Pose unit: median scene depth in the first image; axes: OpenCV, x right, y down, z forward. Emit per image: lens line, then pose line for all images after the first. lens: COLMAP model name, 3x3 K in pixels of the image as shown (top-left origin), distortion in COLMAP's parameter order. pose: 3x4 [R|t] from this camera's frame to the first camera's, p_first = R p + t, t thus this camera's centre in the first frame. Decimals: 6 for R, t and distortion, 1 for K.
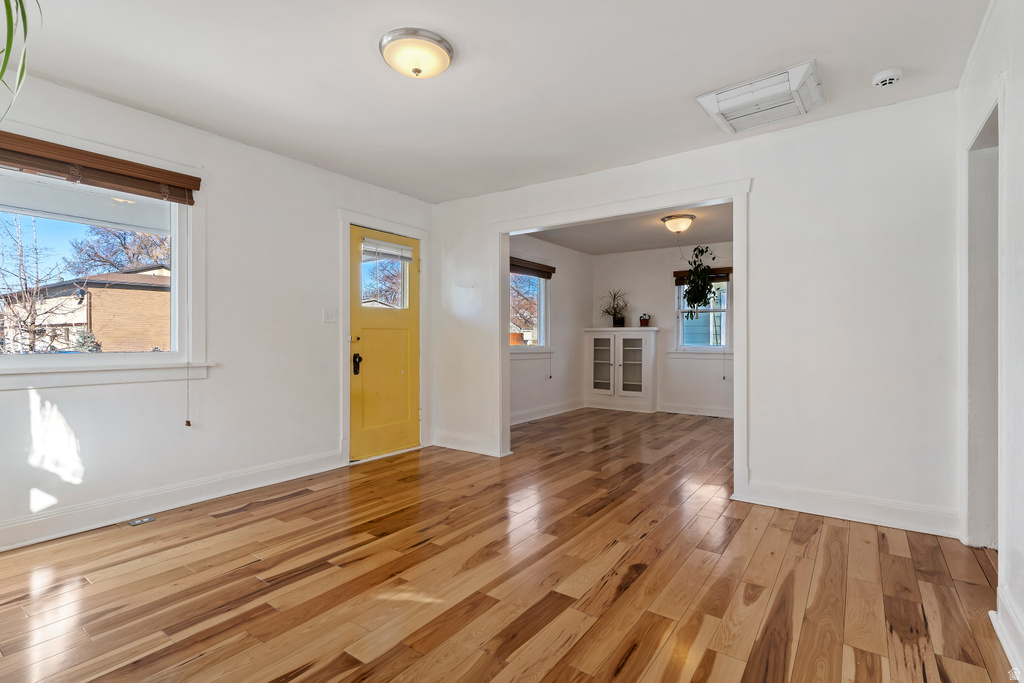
lens RADIAL K [[502.0, 0, 483.9], [0, 502.0, 340.6], [0, 0, 1]] dist [0.005876, 0.000328]
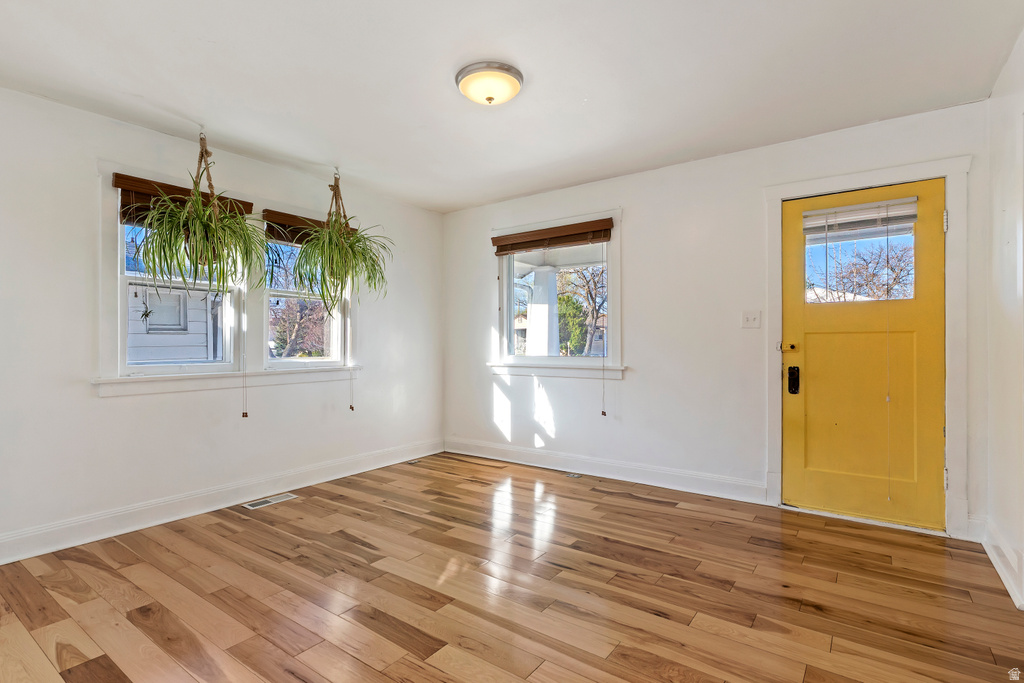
lens RADIAL K [[502.0, 0, 510.9], [0, 502.0, 342.8], [0, 0, 1]] dist [0.005876, 0.000328]
pose [[0.014168, -0.001842, -0.999898, 0.663695], [-0.001017, 0.999998, -0.001856, -0.010769], [0.999899, 0.001043, 0.014166, 0.726718]]
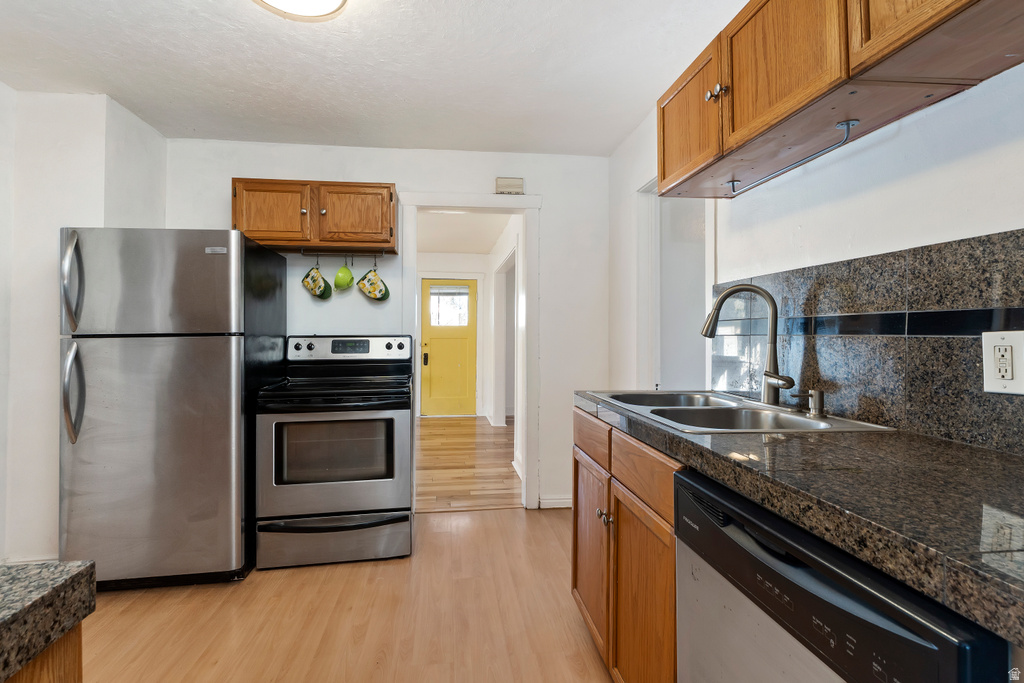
lens RADIAL K [[502.0, 0, 510.9], [0, 502.0, 334.9], [0, 0, 1]] dist [0.005876, 0.000328]
pose [[0.699508, -0.001007, -0.714624, 1.541531], [-0.004954, 0.999968, -0.006258, -0.036159], [0.714607, 0.007917, 0.699481, 0.005544]]
